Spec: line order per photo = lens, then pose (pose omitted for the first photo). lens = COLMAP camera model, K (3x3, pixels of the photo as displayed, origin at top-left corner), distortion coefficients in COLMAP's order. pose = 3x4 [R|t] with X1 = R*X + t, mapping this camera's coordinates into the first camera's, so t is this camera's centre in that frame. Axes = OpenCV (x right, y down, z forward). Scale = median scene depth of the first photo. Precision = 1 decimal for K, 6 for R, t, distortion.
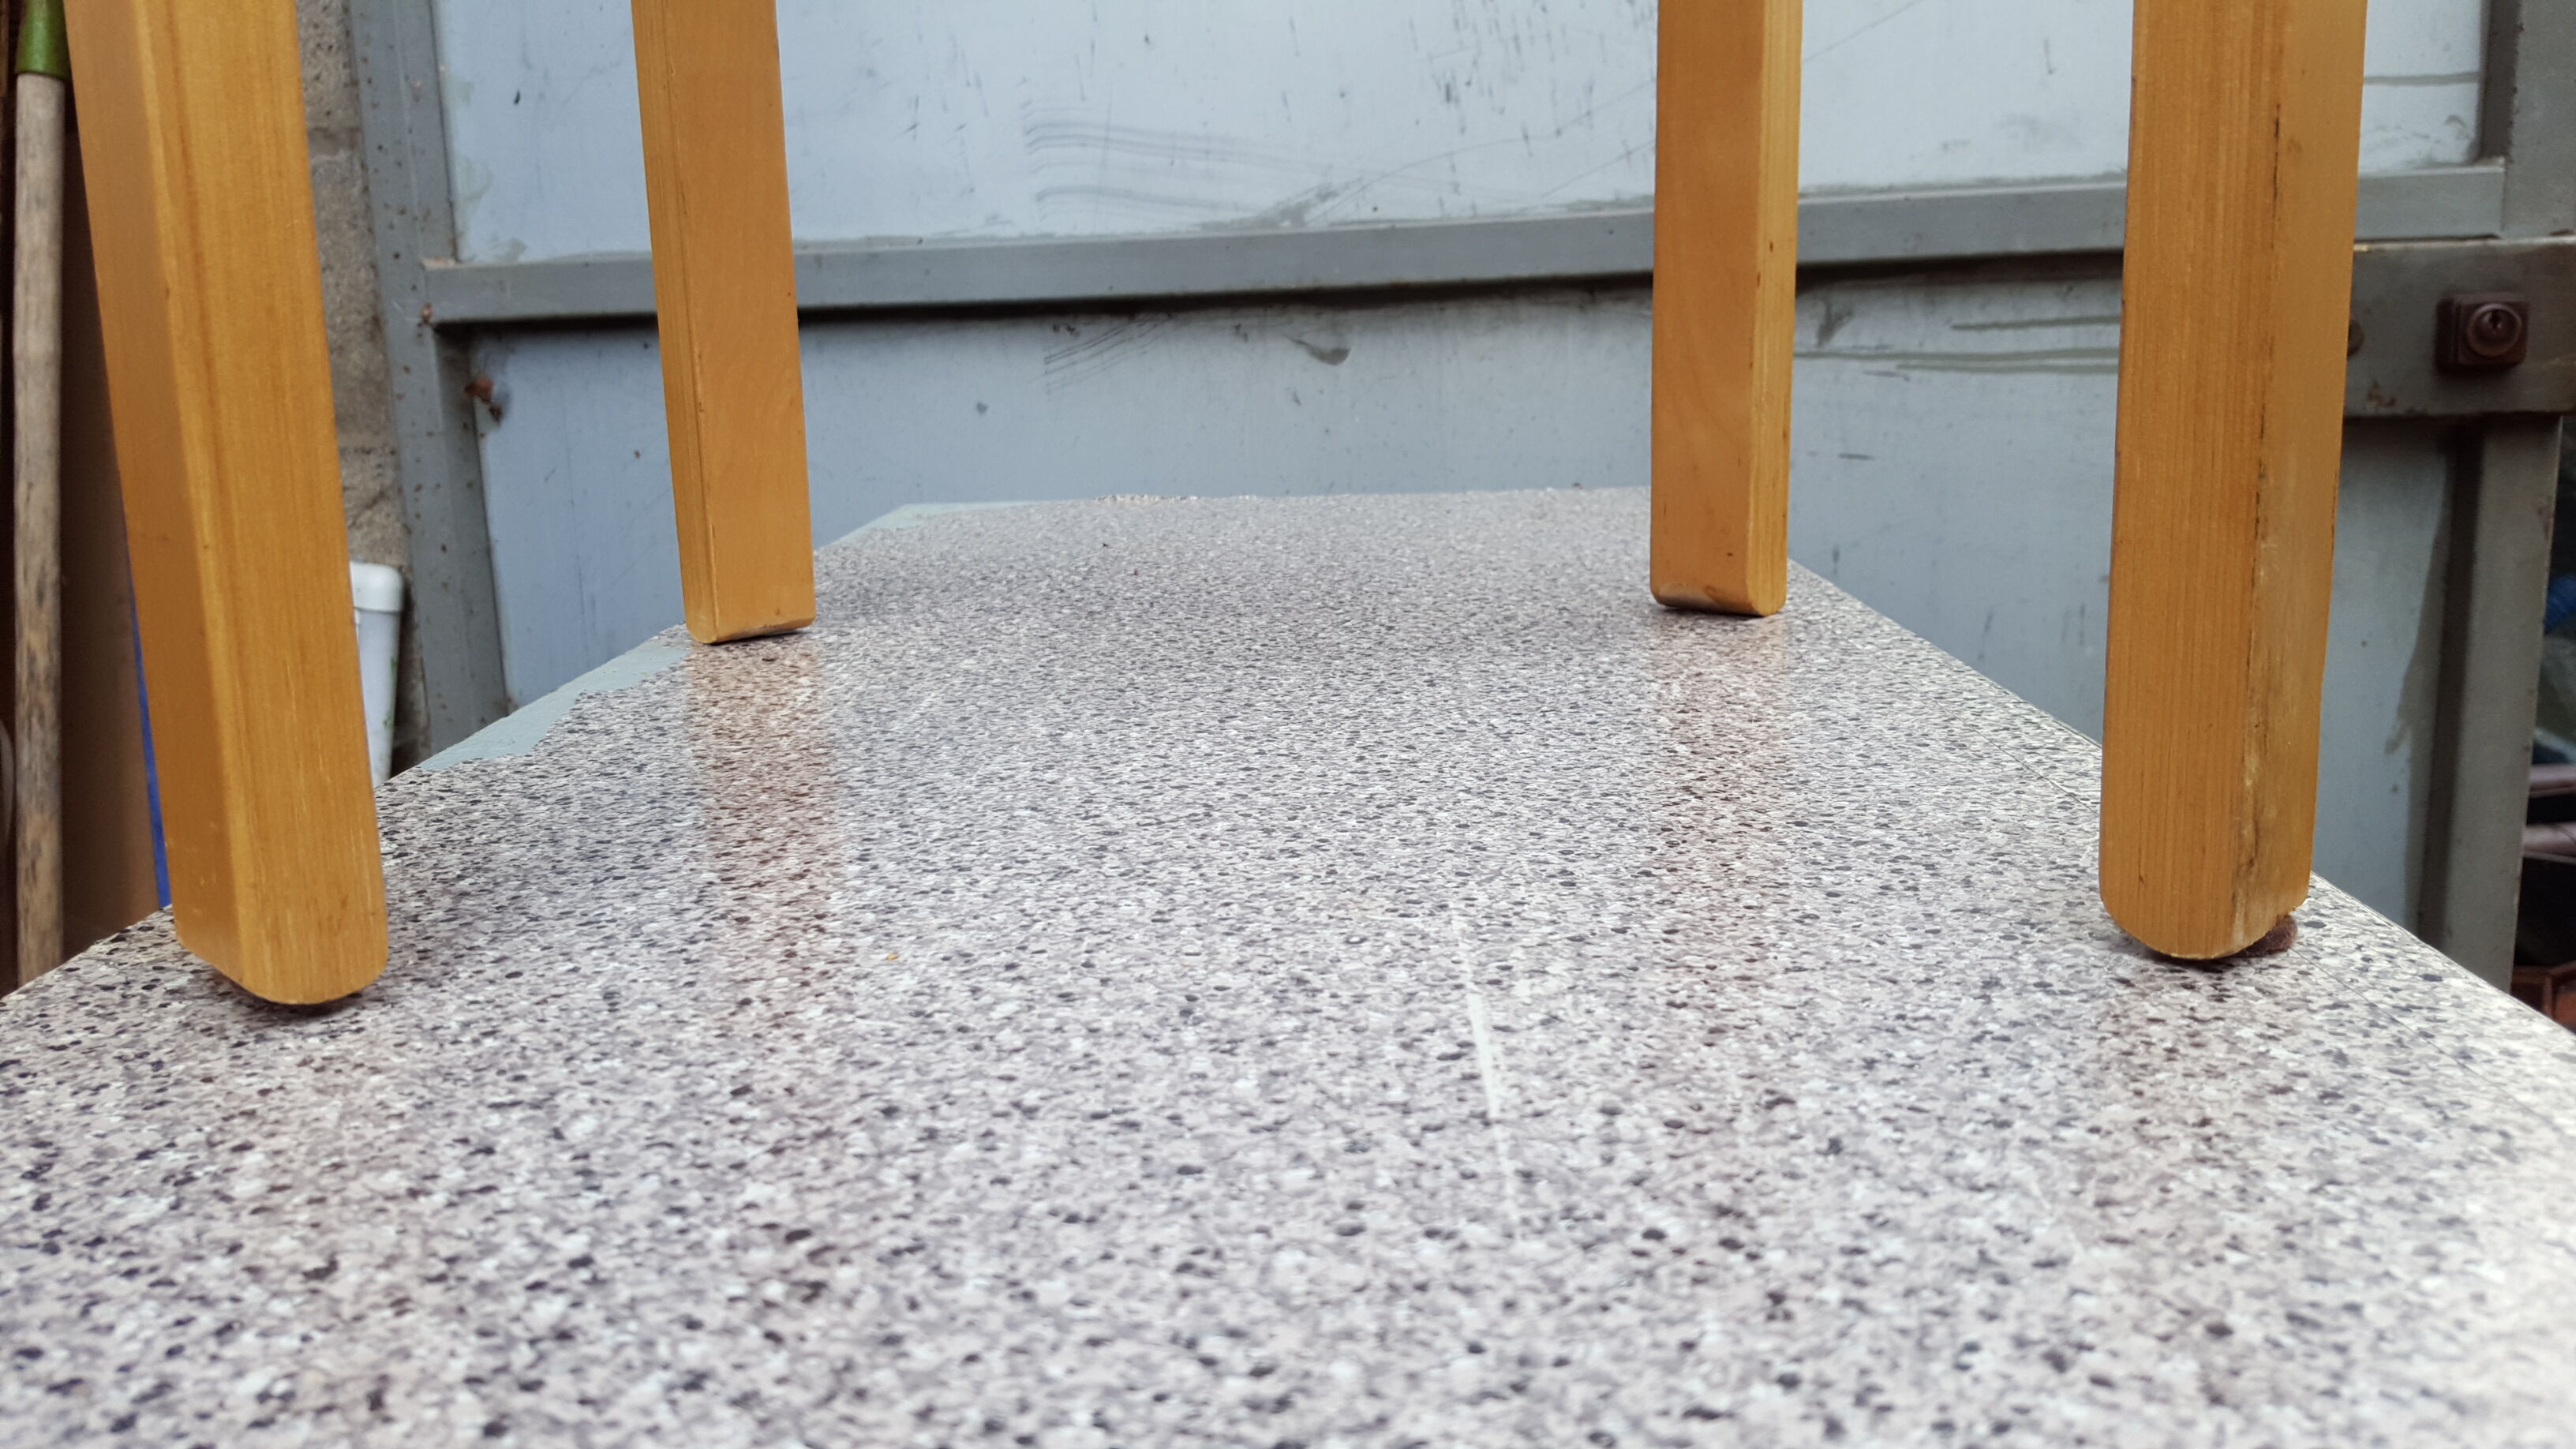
lens RADIAL K [[1957.1, 0, 1276.6], [0, 1957.1, 736.0], [0, 0, 1]] dist [0.065827, -0.140118]
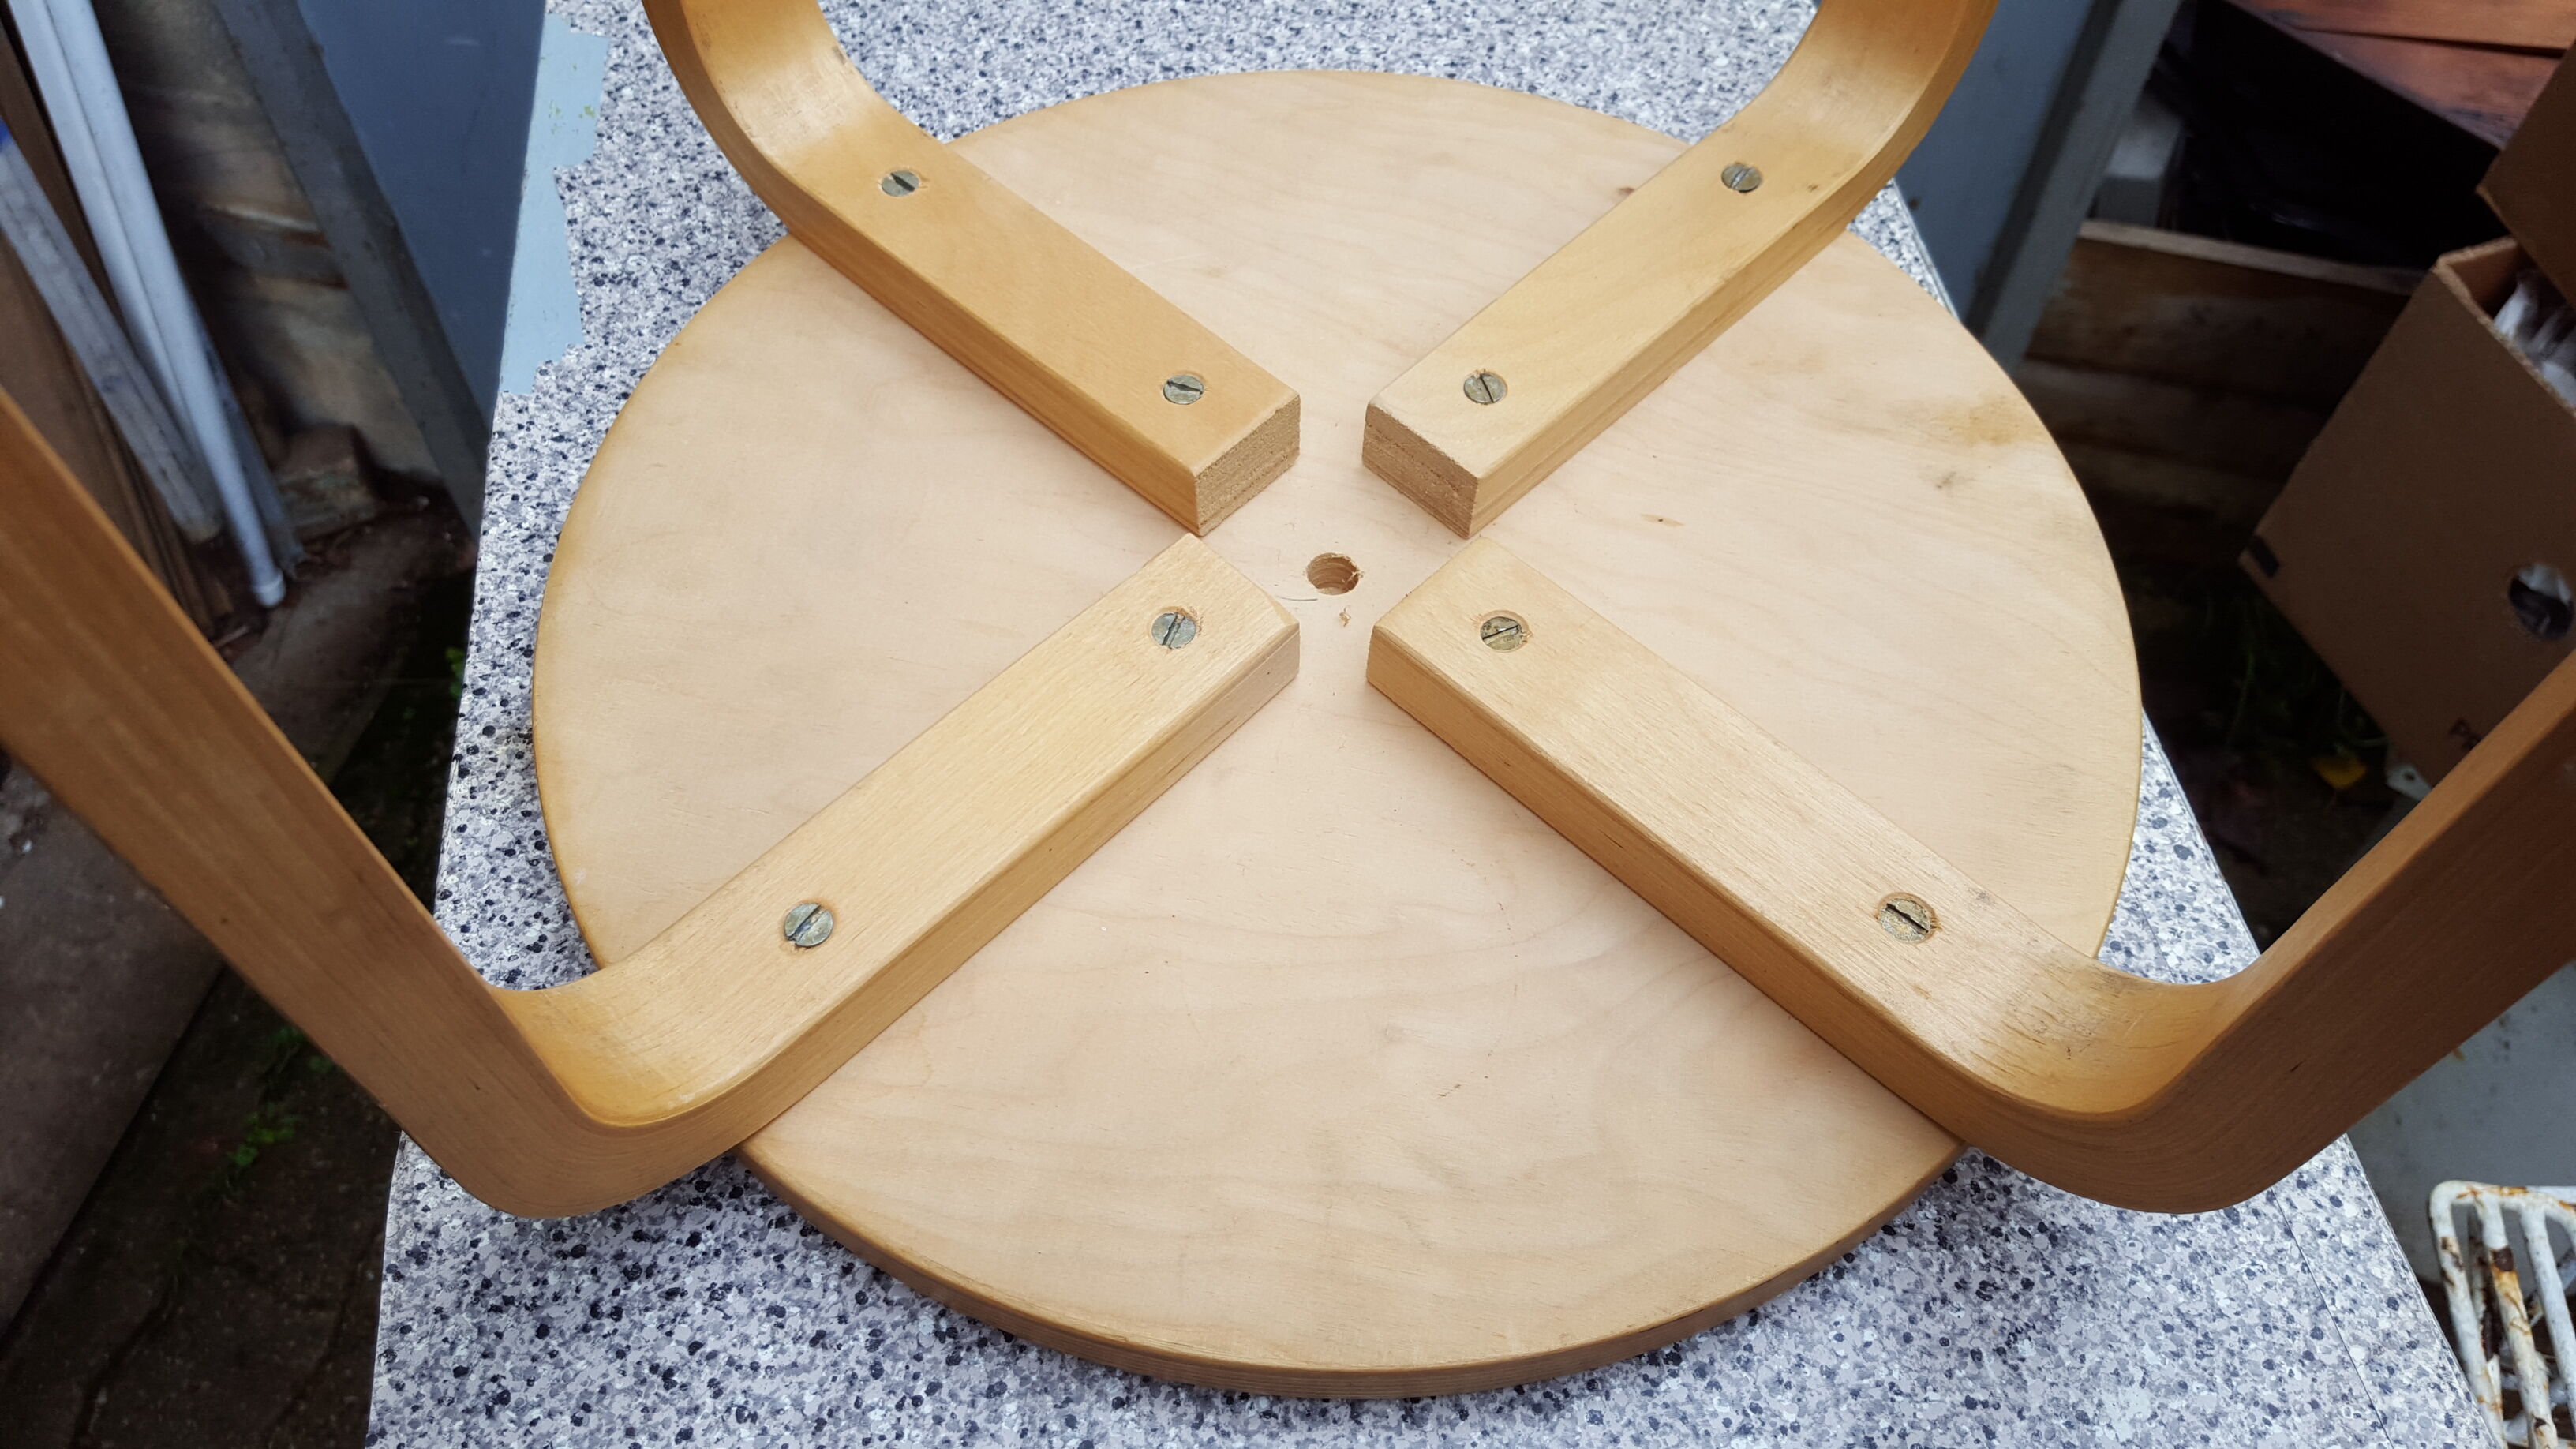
lens RADIAL K [[1961.7, 0, 1239.7], [0, 1961.7, 717.8], [0, 0, 1]] dist [0.069376, -0.148600]
pose [[0.986717, -0.115342, 0.114397, -0.264243], [0.002451, 0.714686, 0.699441, -0.951003], [-0.162433, -0.689870, 0.705475, 0.030851]]
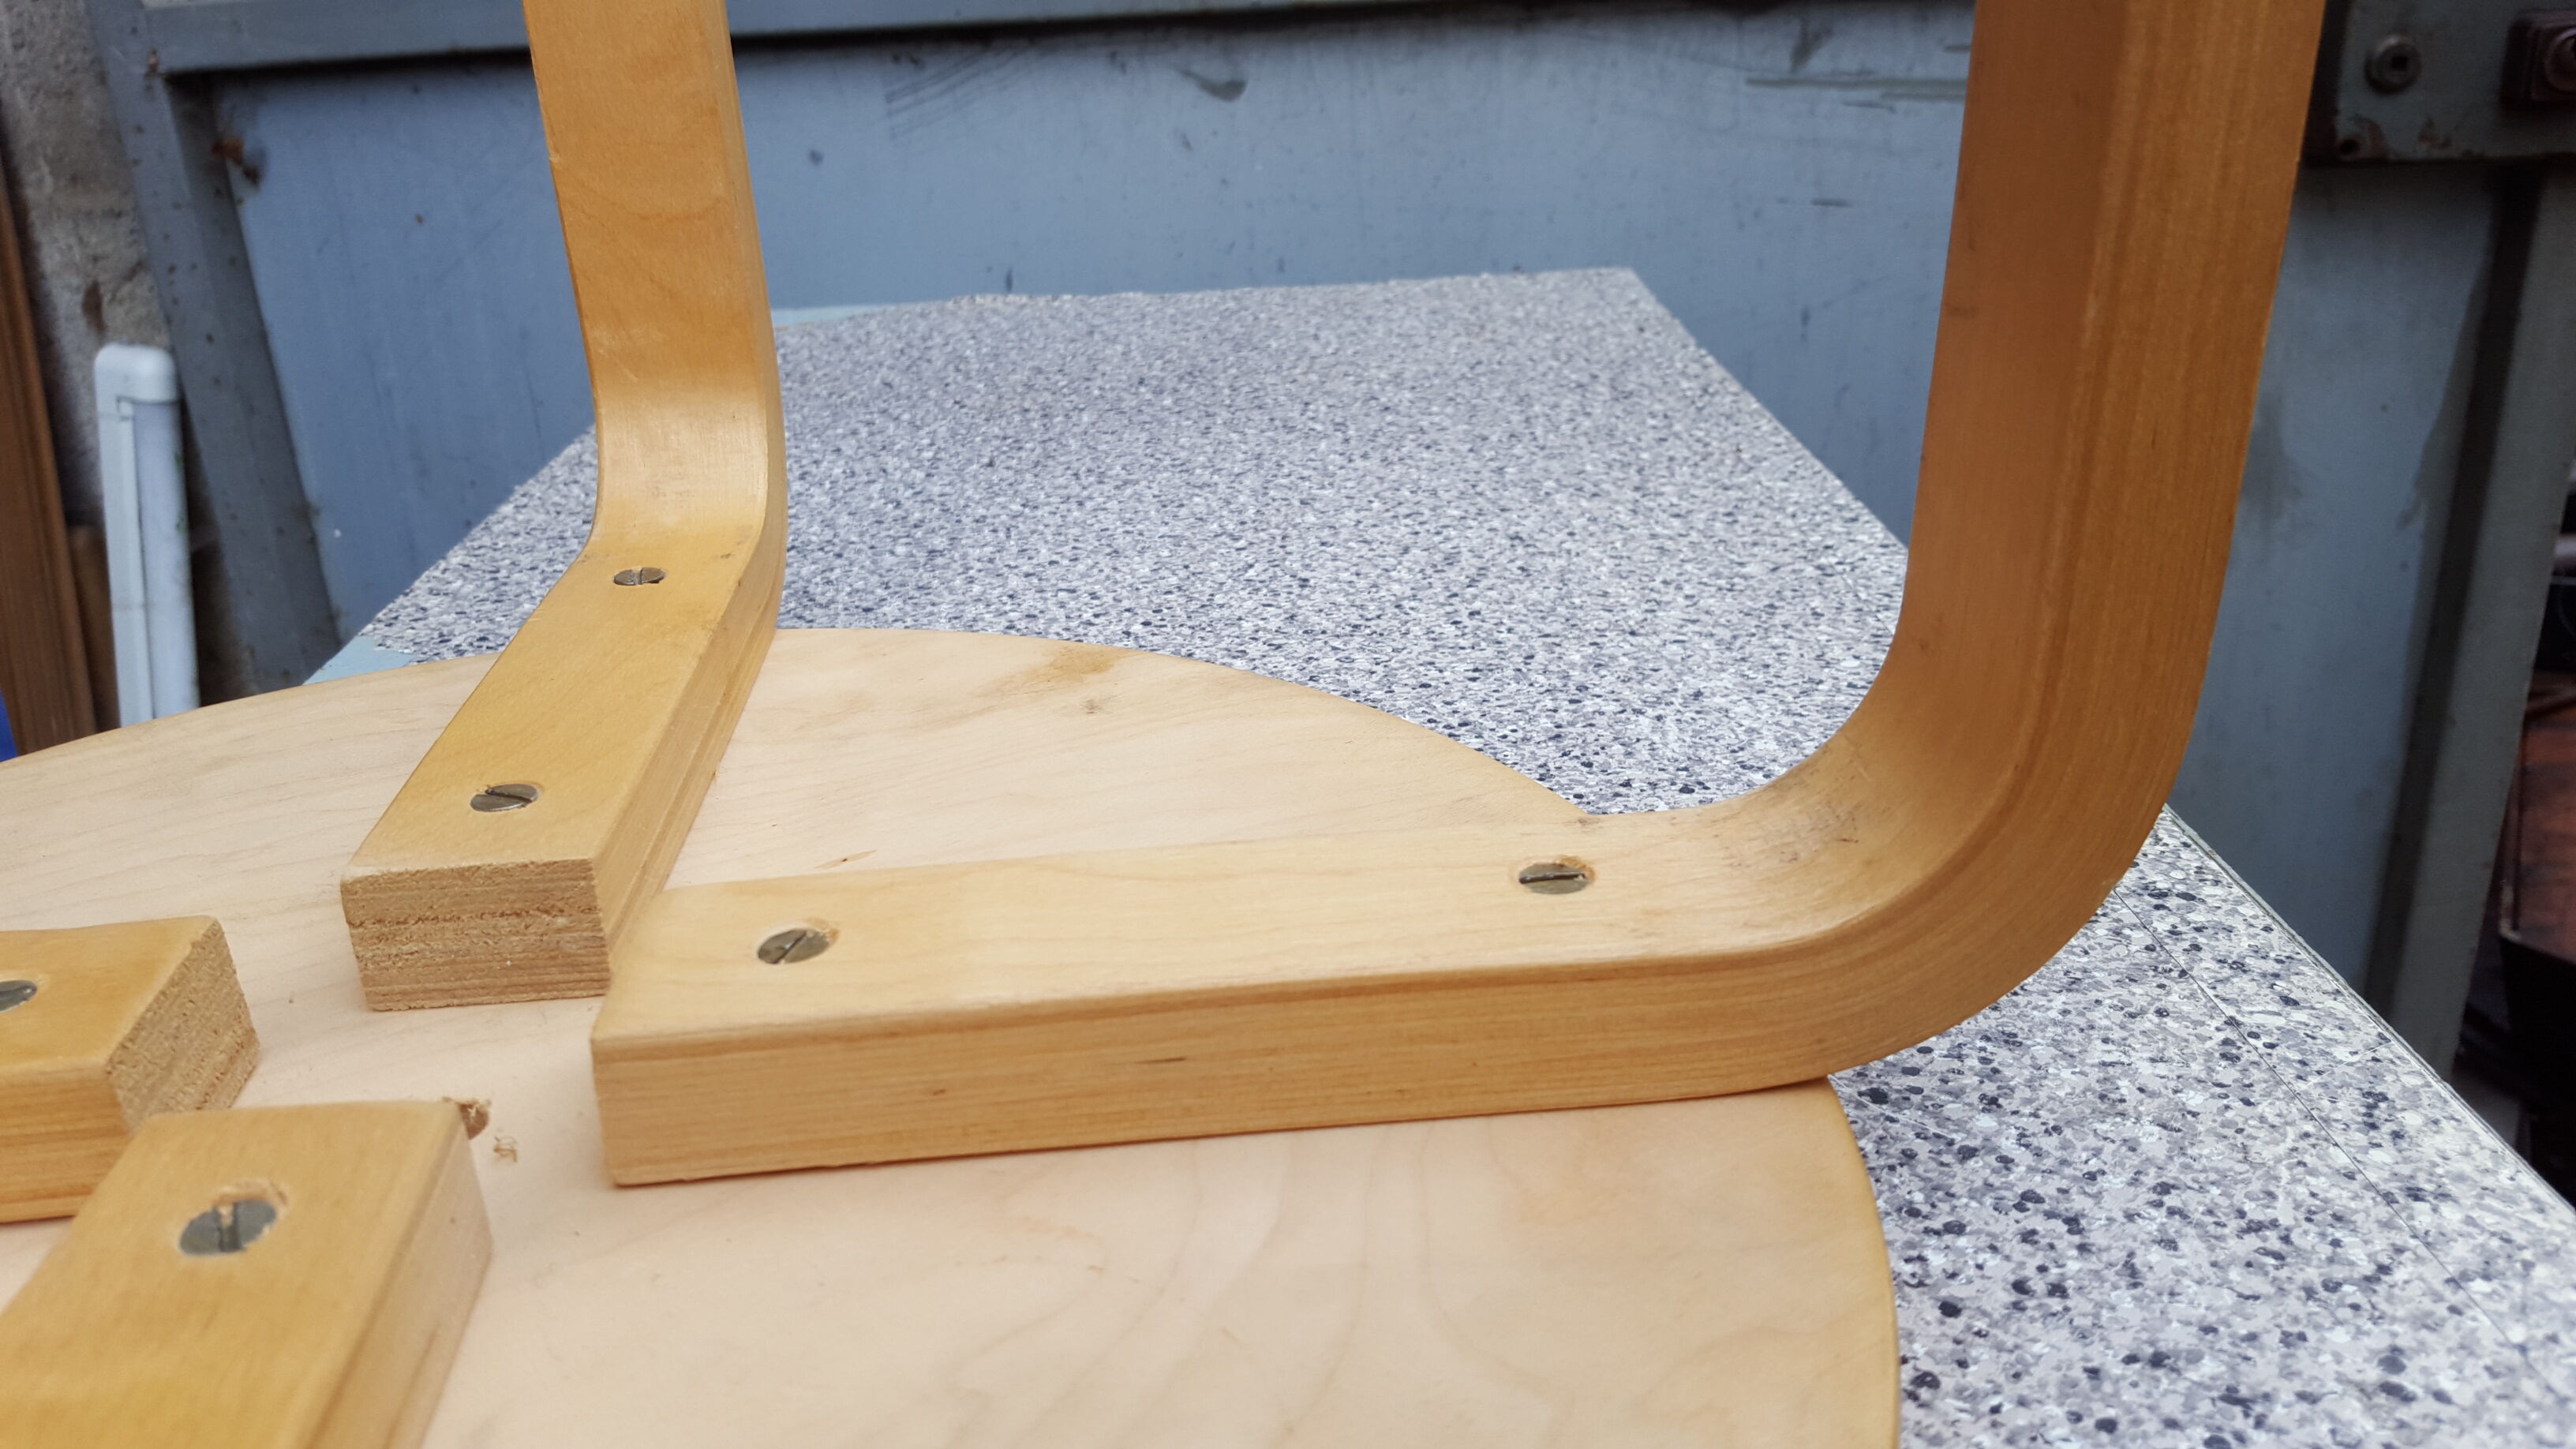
lens RADIAL K [[1912.4, 0, 1288.0], [0, 1912.4, 724.5], [0, 0, 1]] dist [0.062665, -0.136842]
pose [[0.998307, -0.041060, 0.041205, 0.033335], [0.032115, 0.979649, 0.198130, -0.303585], [-0.048502, -0.196471, 0.979309, 0.437039]]
